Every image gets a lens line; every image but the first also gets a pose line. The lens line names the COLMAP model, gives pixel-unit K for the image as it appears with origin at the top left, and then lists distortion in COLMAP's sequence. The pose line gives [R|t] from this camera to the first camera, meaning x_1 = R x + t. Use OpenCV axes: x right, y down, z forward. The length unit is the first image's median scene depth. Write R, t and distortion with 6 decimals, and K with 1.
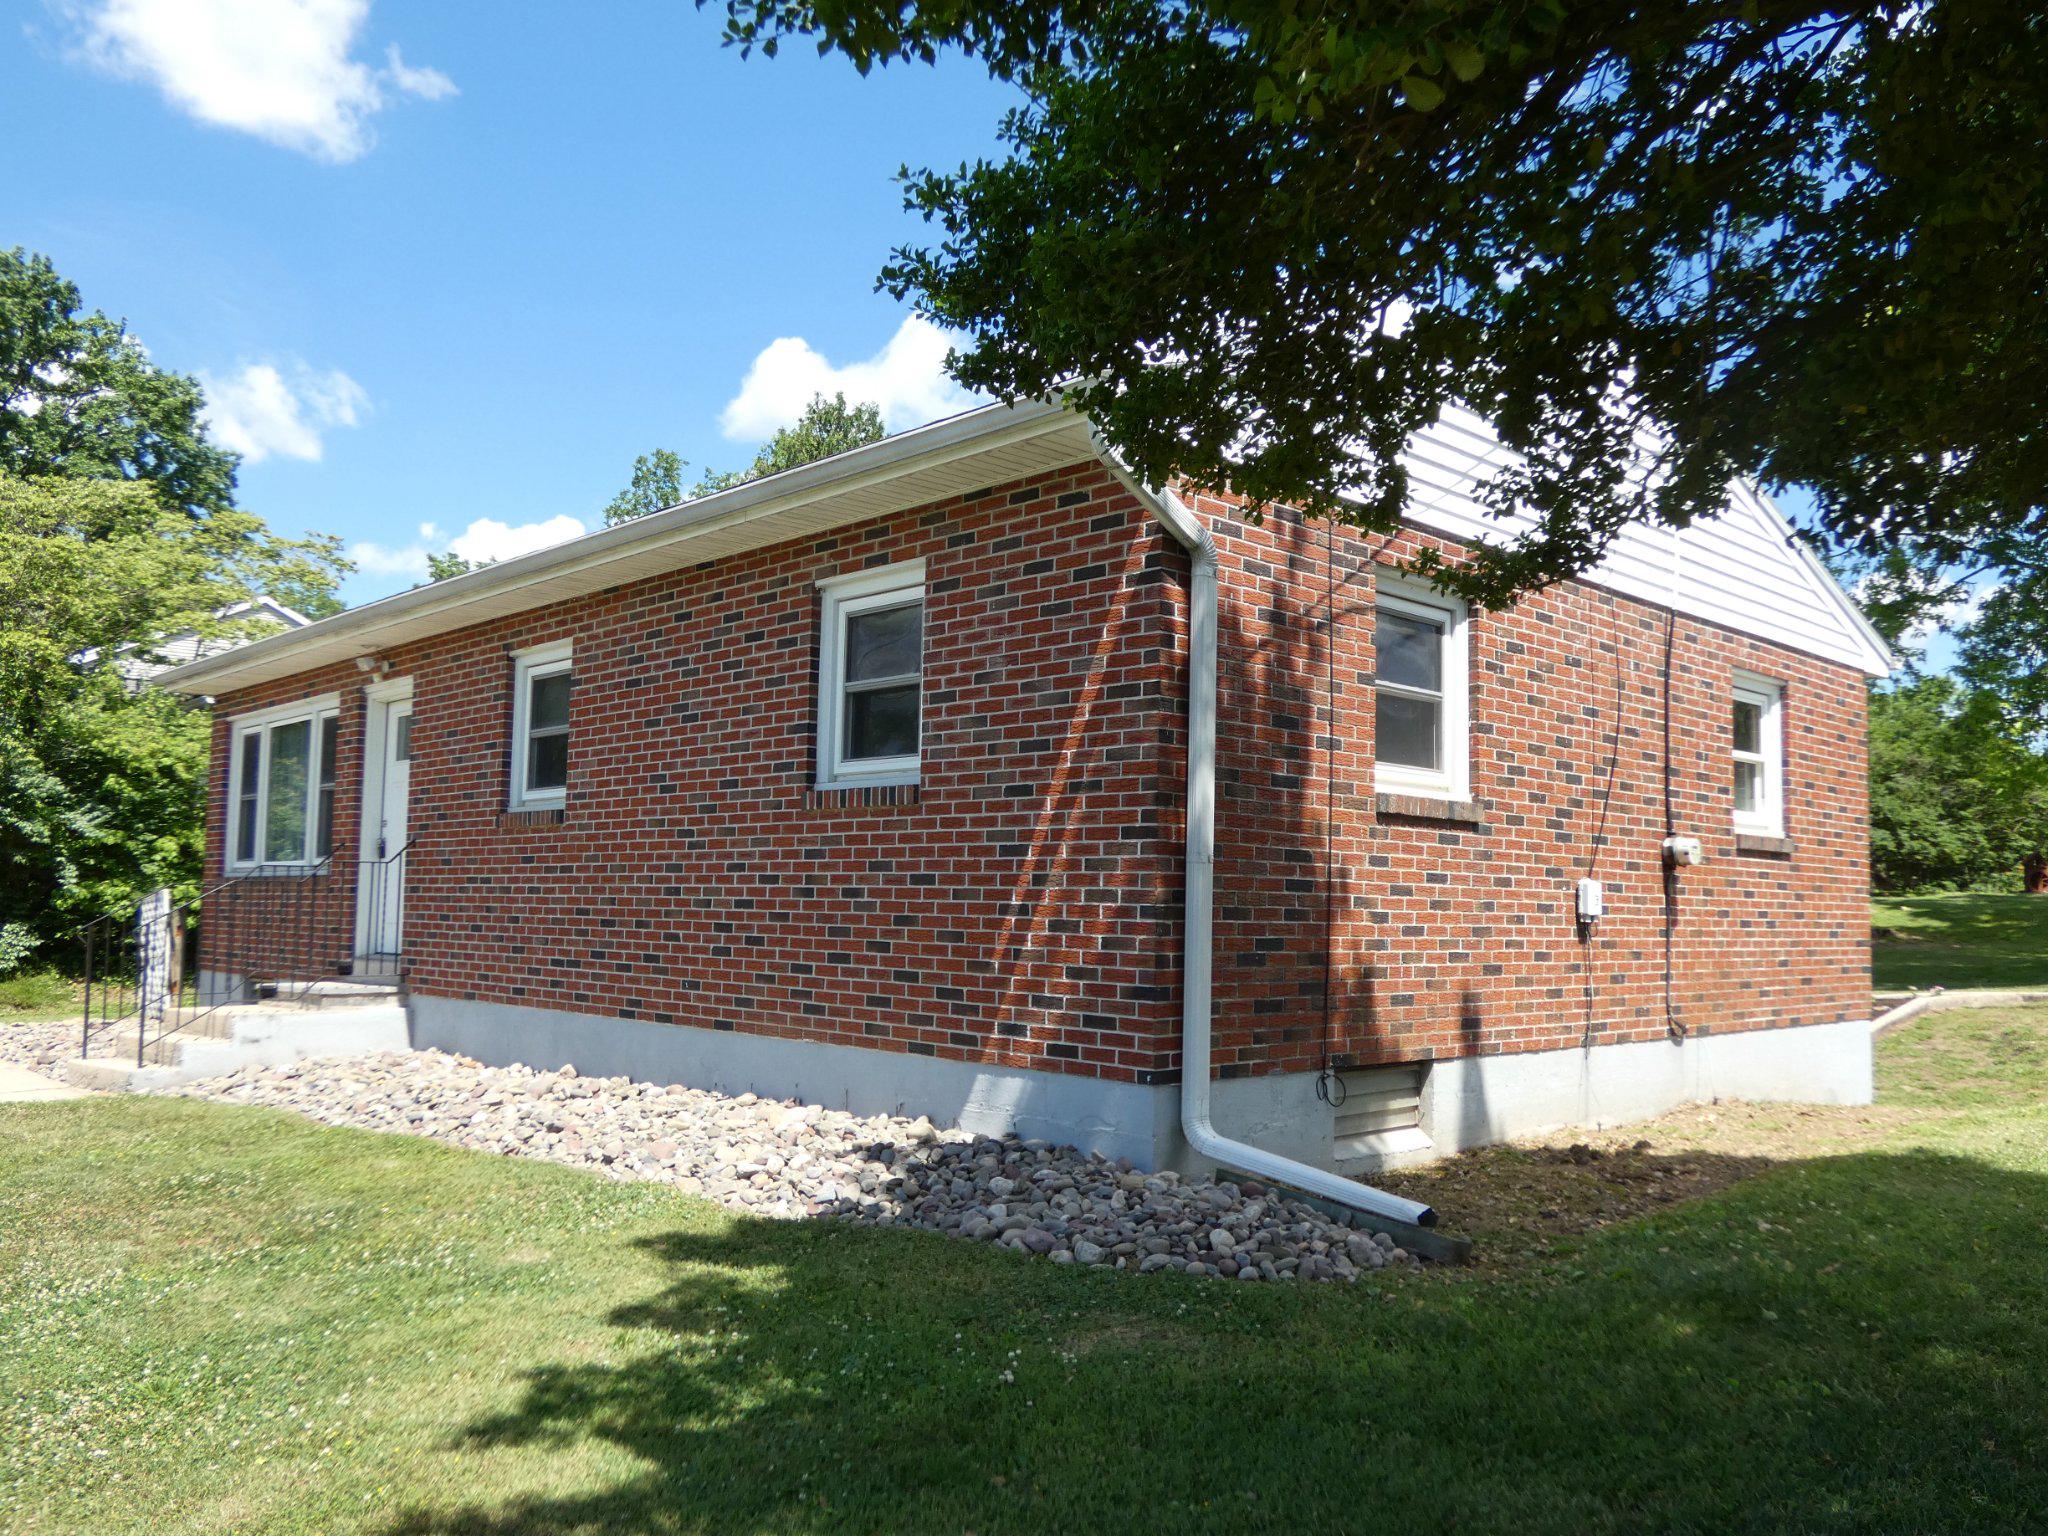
lens RADIAL K [[1616.5, 0, 1023.3], [0, 1616.5, 773.4], [0, 0, 1]] dist [-0.008204, -0.002277]
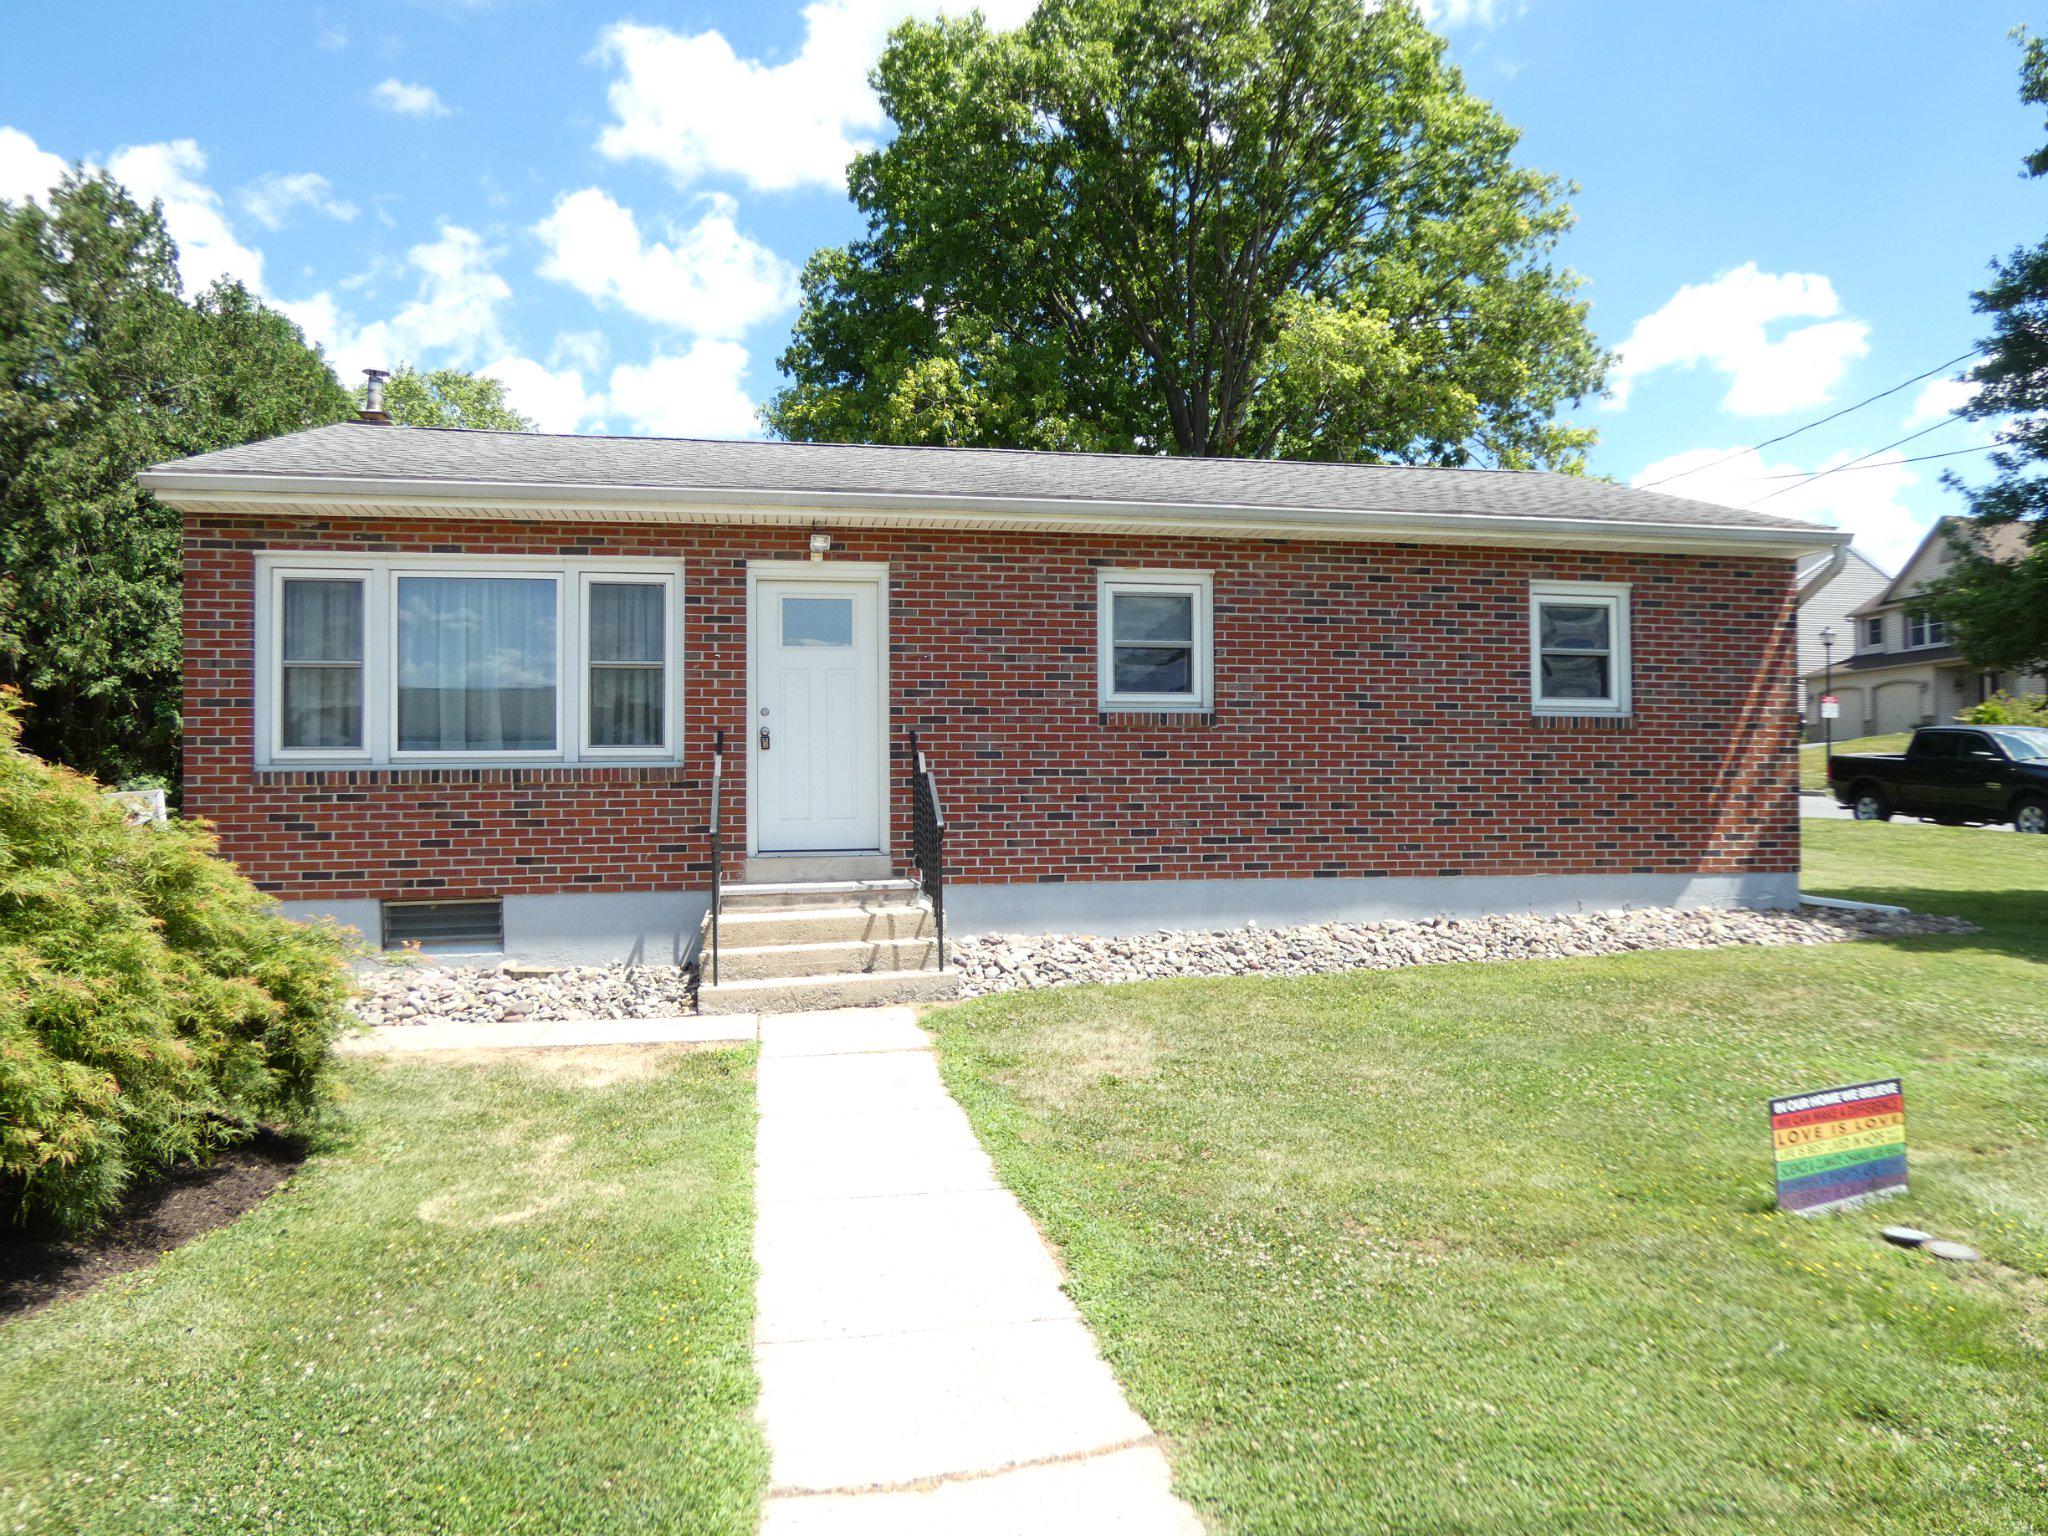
lens RADIAL K [[1487.8, 0, 1023.7], [0, 1487.8, 768.1], [0, 0, 1]] dist [0.003768, -0.000275]
pose [[0.524377, 0.000404, 0.851486, -1.430276], [-0.058504, 0.997654, 0.035556, 0.034436], [-0.849474, -0.068460, 0.523170, 0.590691]]
